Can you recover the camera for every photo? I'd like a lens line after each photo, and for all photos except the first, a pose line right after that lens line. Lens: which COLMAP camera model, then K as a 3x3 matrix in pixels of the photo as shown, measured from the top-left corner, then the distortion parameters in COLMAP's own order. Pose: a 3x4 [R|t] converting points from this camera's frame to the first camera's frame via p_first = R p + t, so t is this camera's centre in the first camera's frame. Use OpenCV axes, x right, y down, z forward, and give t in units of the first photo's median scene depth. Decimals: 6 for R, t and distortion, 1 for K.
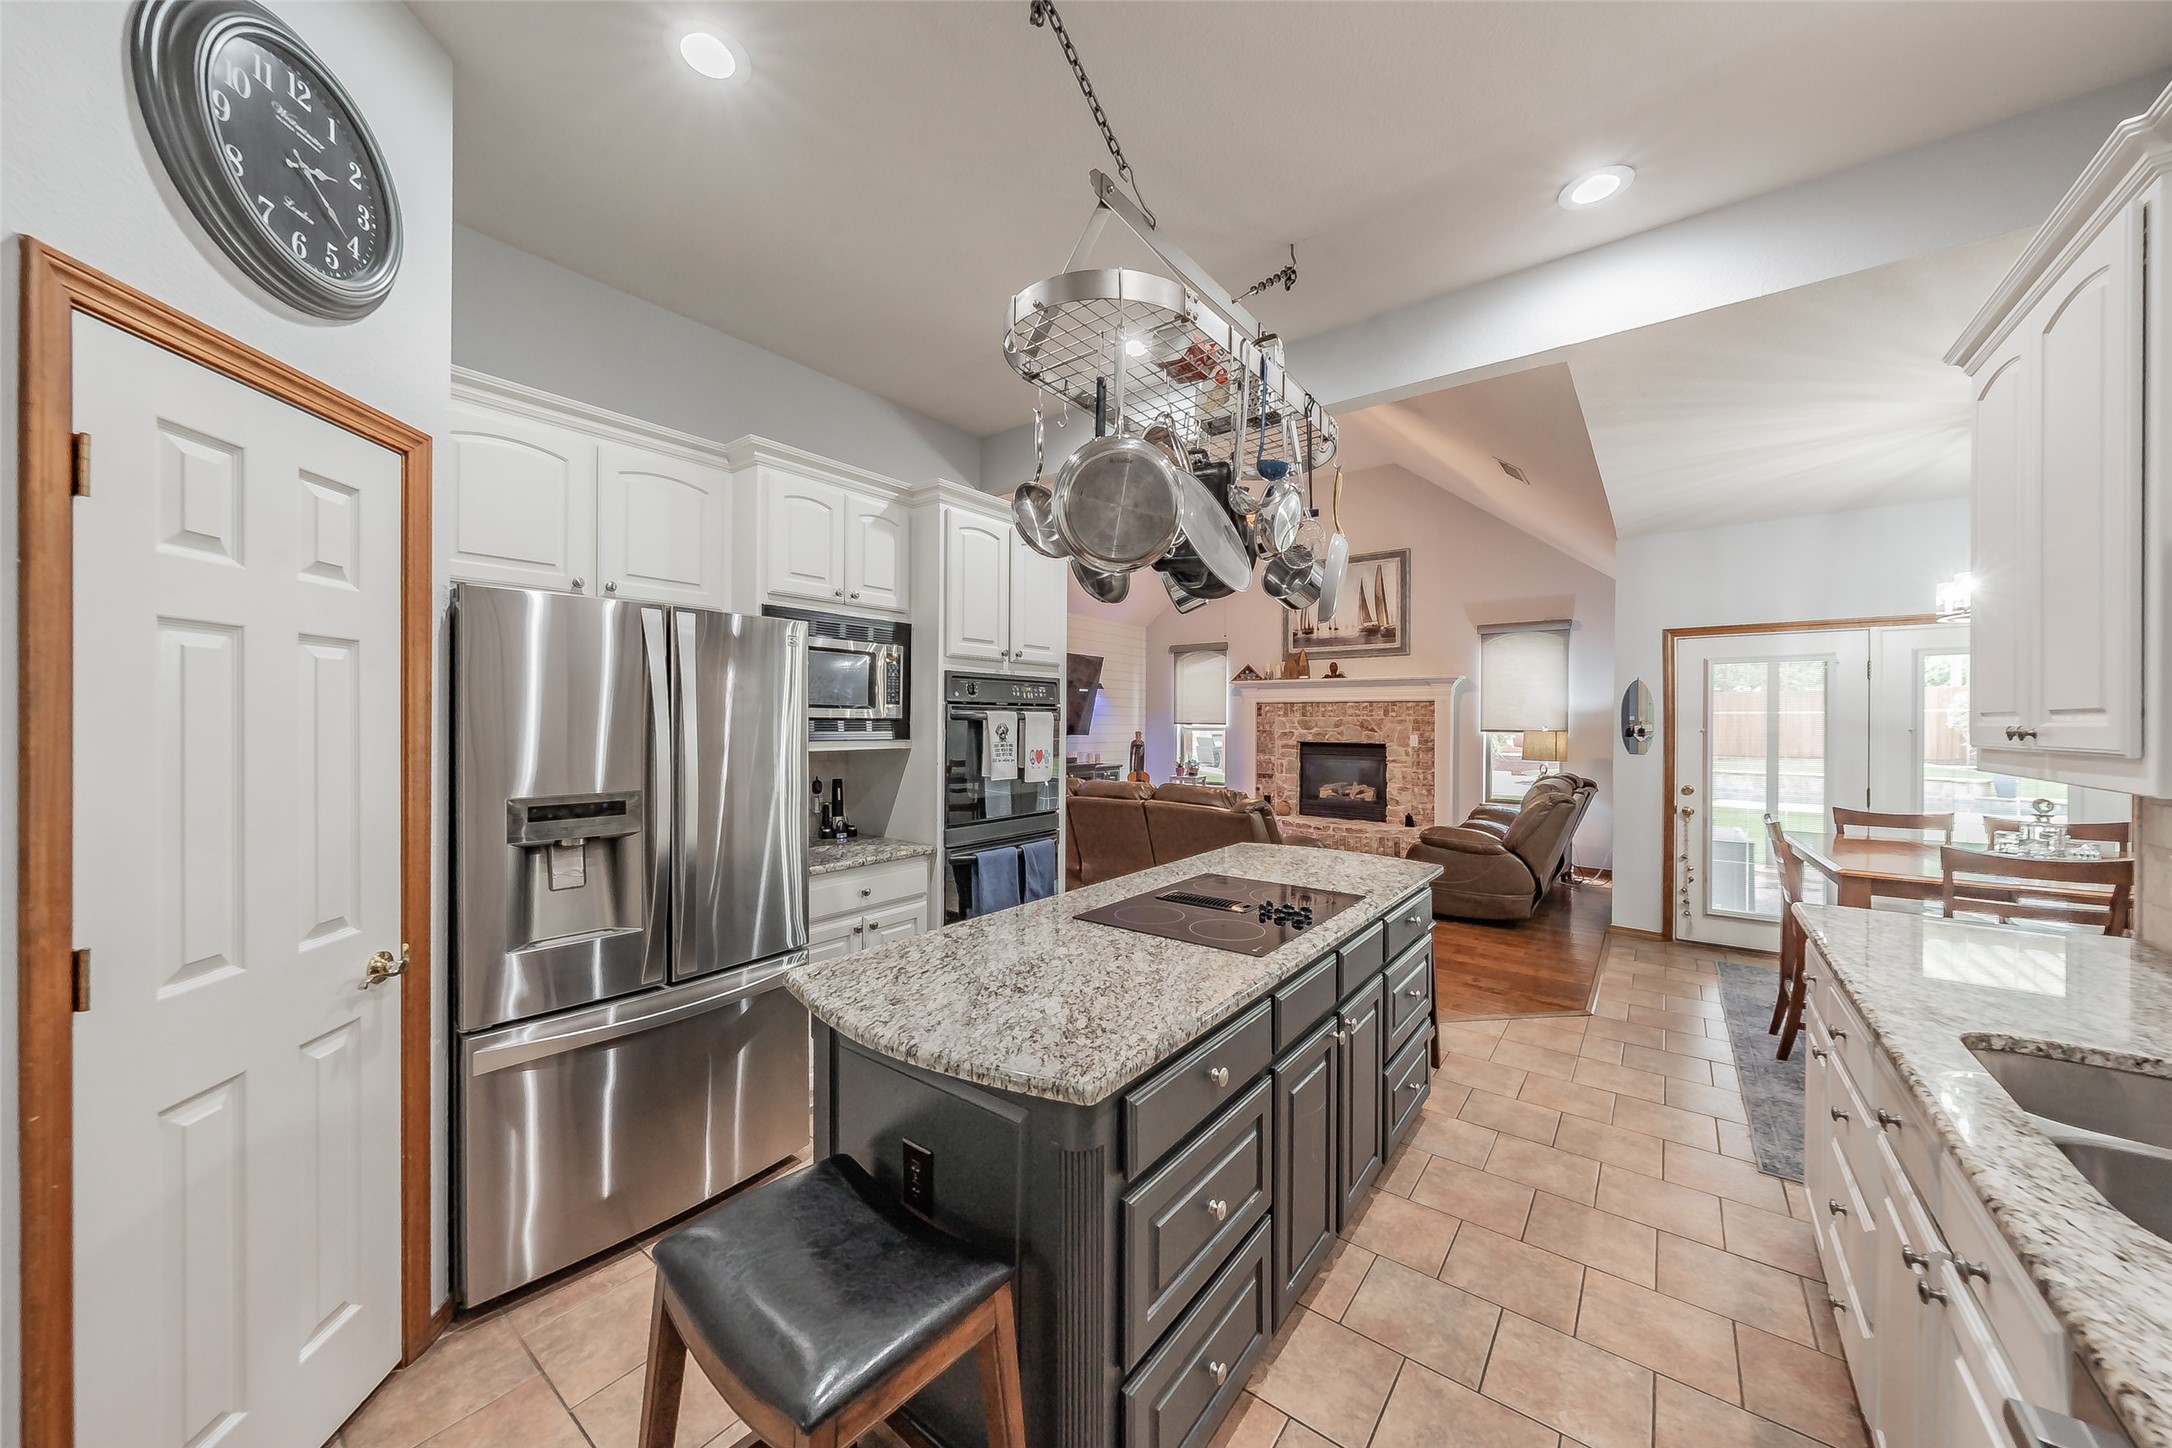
lens RADIAL K [[750.9, 0, 1105.5], [0, 750.9, 722.0], [0, 0, 1]] dist [-0.002143, -0.000313]
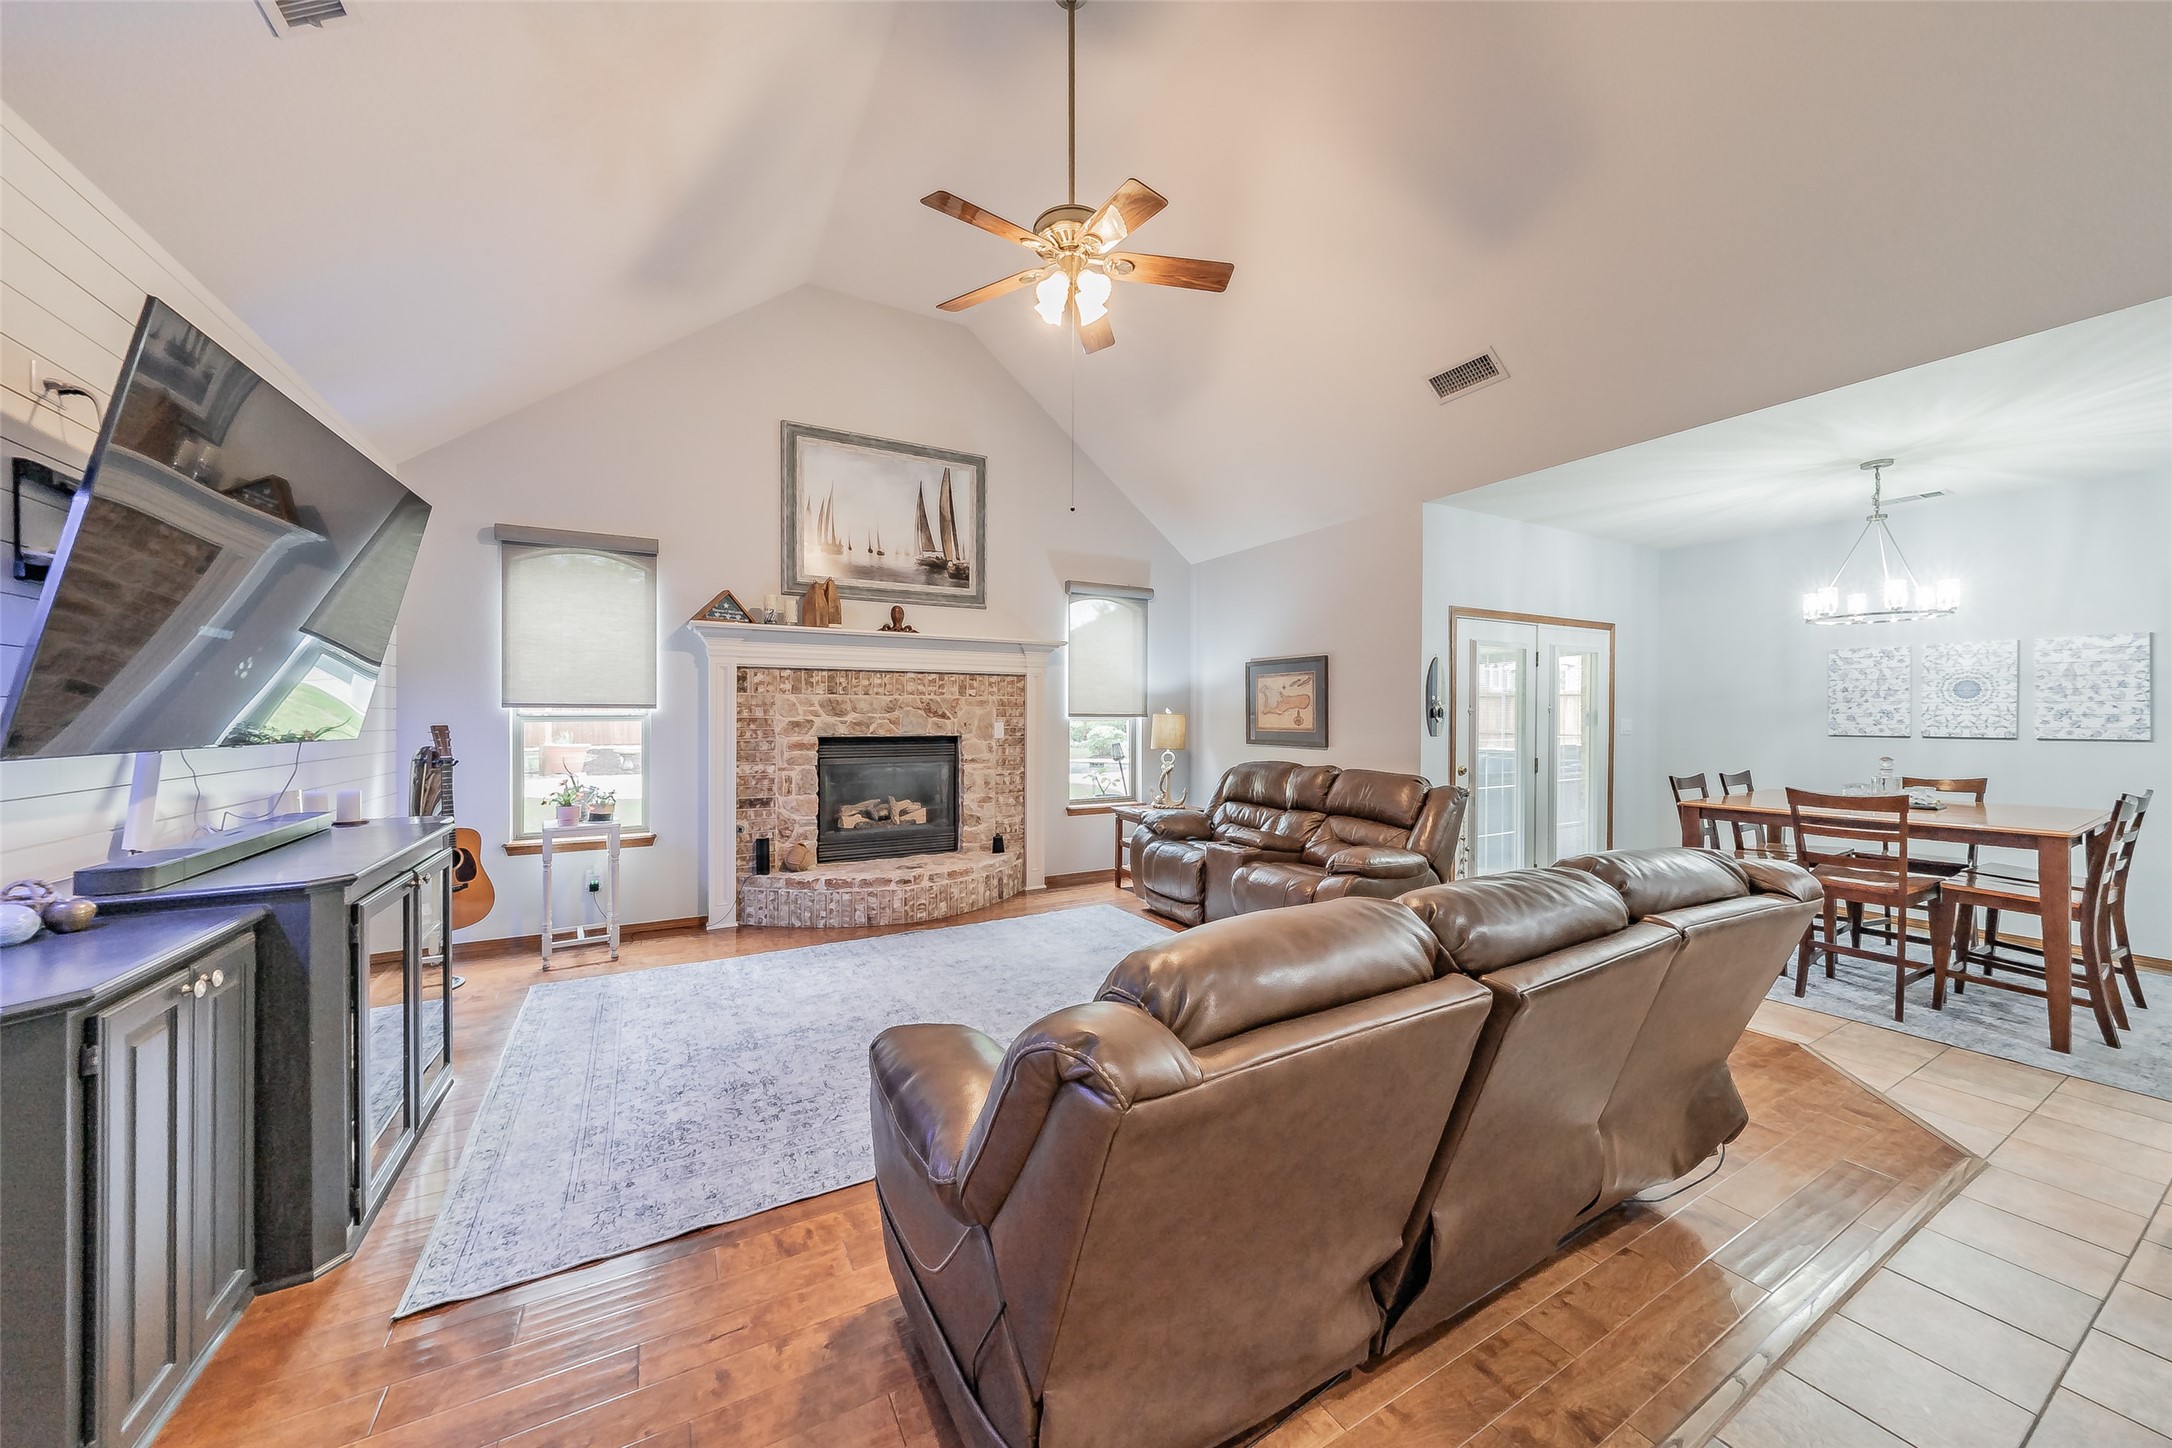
lens RADIAL K [[750.9, 0, 1085.4], [0, 750.9, 717.1], [0, 0, 1]] dist [-0.002143, -0.000313]
pose [[0.408641, -0.010471, 0.912635, -0.213604], [0.000993, 0.999939, 0.011028, 0.005203], [-0.912695, -0.003601, 0.408626, 0.665345]]
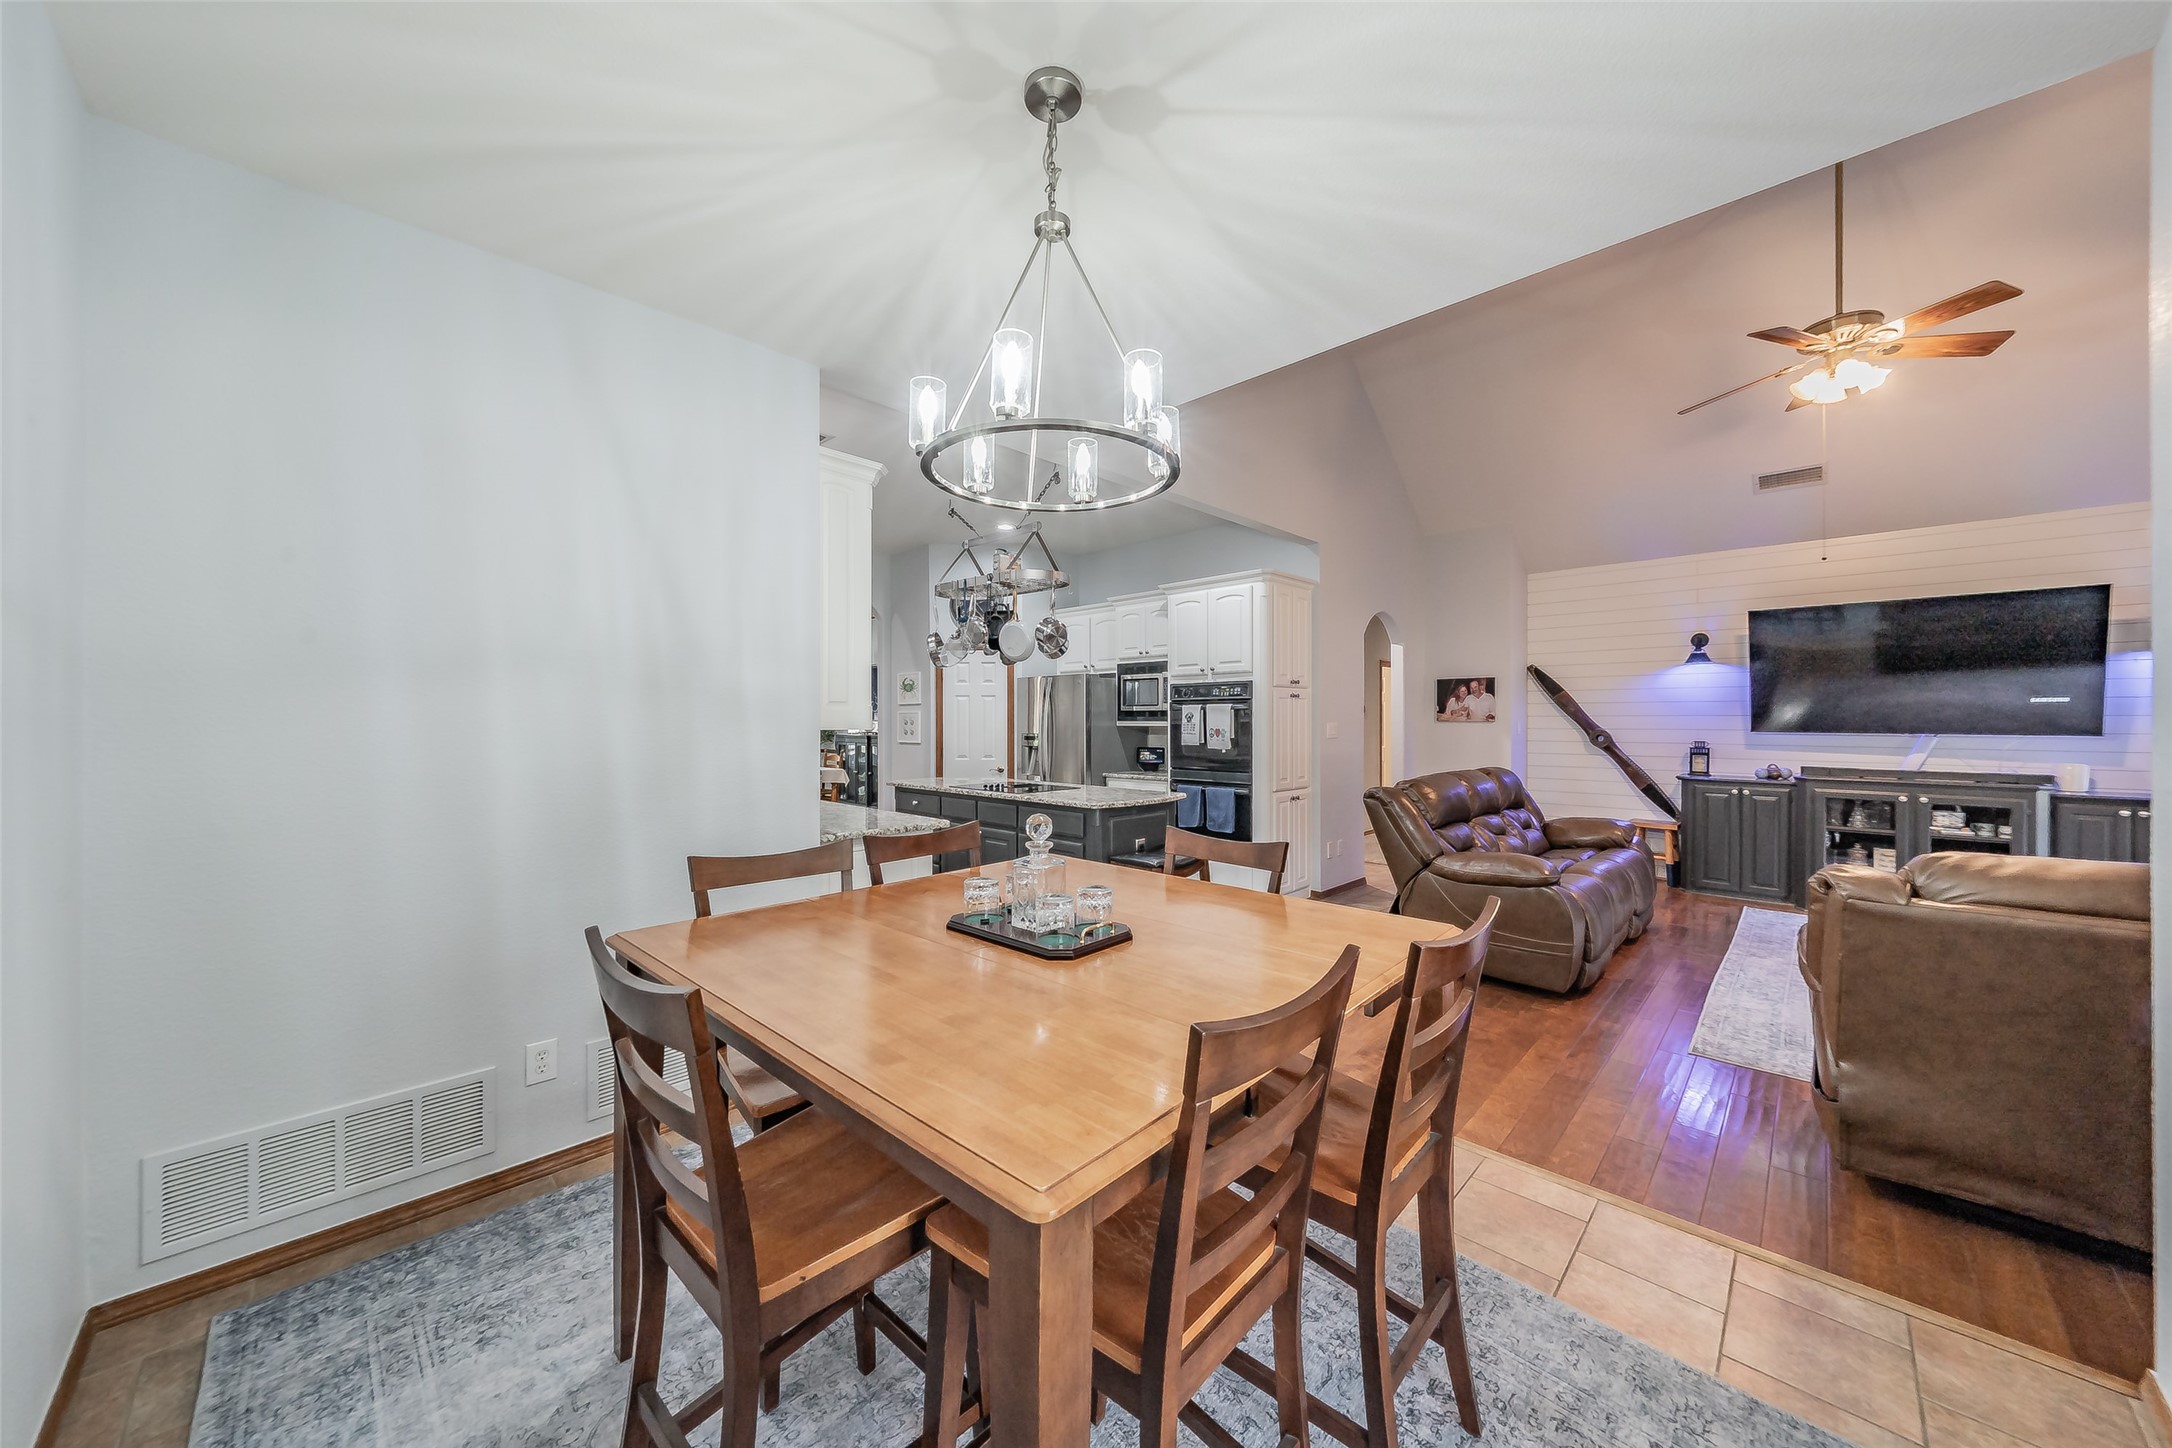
lens RADIAL K [[750.9, 0, 1092.0], [0, 750.9, 722.6], [0, 0, 1]] dist [-0.002143, -0.000313]
pose [[-0.120544, -0.007109, -0.992683, 0.674487], [-0.004528, 0.999968, -0.006612, 0.016248], [0.992698, 0.003698, -0.120572, 0.417445]]
